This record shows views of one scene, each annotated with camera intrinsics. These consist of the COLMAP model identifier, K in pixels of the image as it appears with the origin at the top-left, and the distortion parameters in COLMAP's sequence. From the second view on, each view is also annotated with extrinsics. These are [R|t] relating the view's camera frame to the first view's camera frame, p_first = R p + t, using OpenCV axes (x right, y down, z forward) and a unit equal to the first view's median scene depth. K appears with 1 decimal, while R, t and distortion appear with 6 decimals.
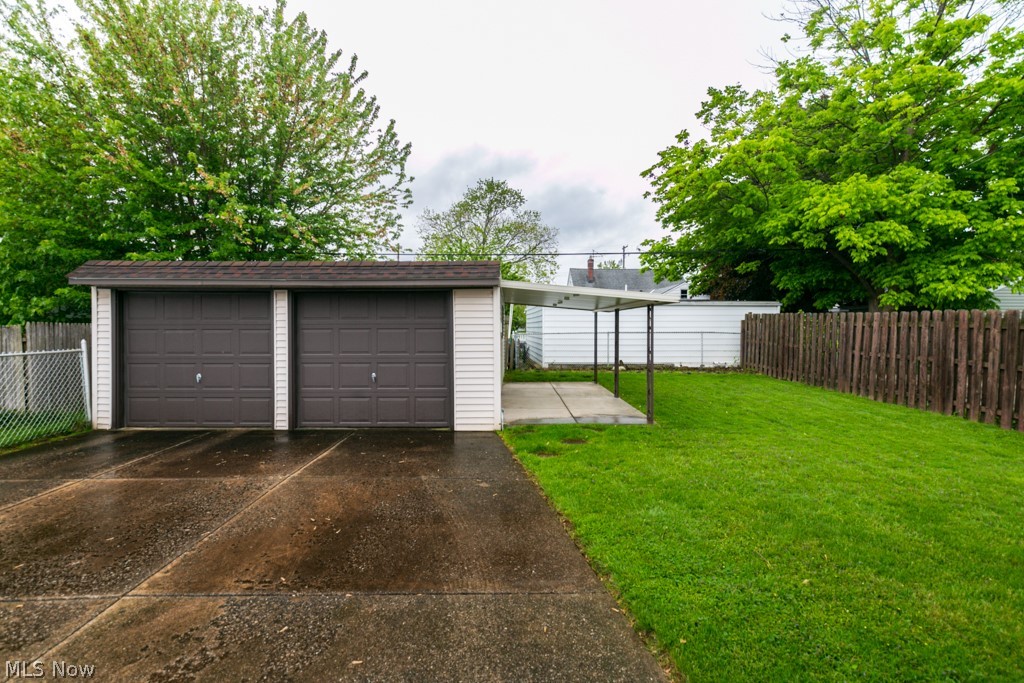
lens RADIAL K [[472.2, 0, 513.8], [0, 472.2, 335.3], [0, 0, 1]] dist [0.020905, -0.000798]
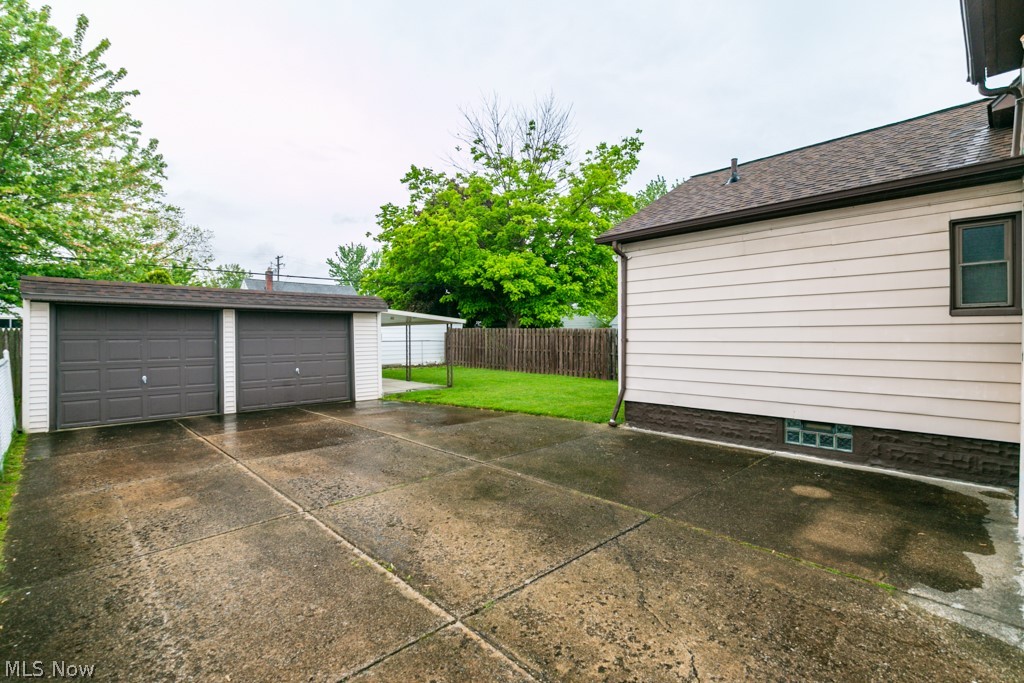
lens RADIAL K [[472.2, 0, 513.8], [0, 472.2, 335.3], [0, 0, 1]] dist [0.020905, -0.000798]
pose [[0.738592, -0.003152, 0.674145, -0.498445], [0.020919, 0.999615, -0.018244, 0.012790], [-0.673828, 0.027577, 0.738373, -0.336460]]
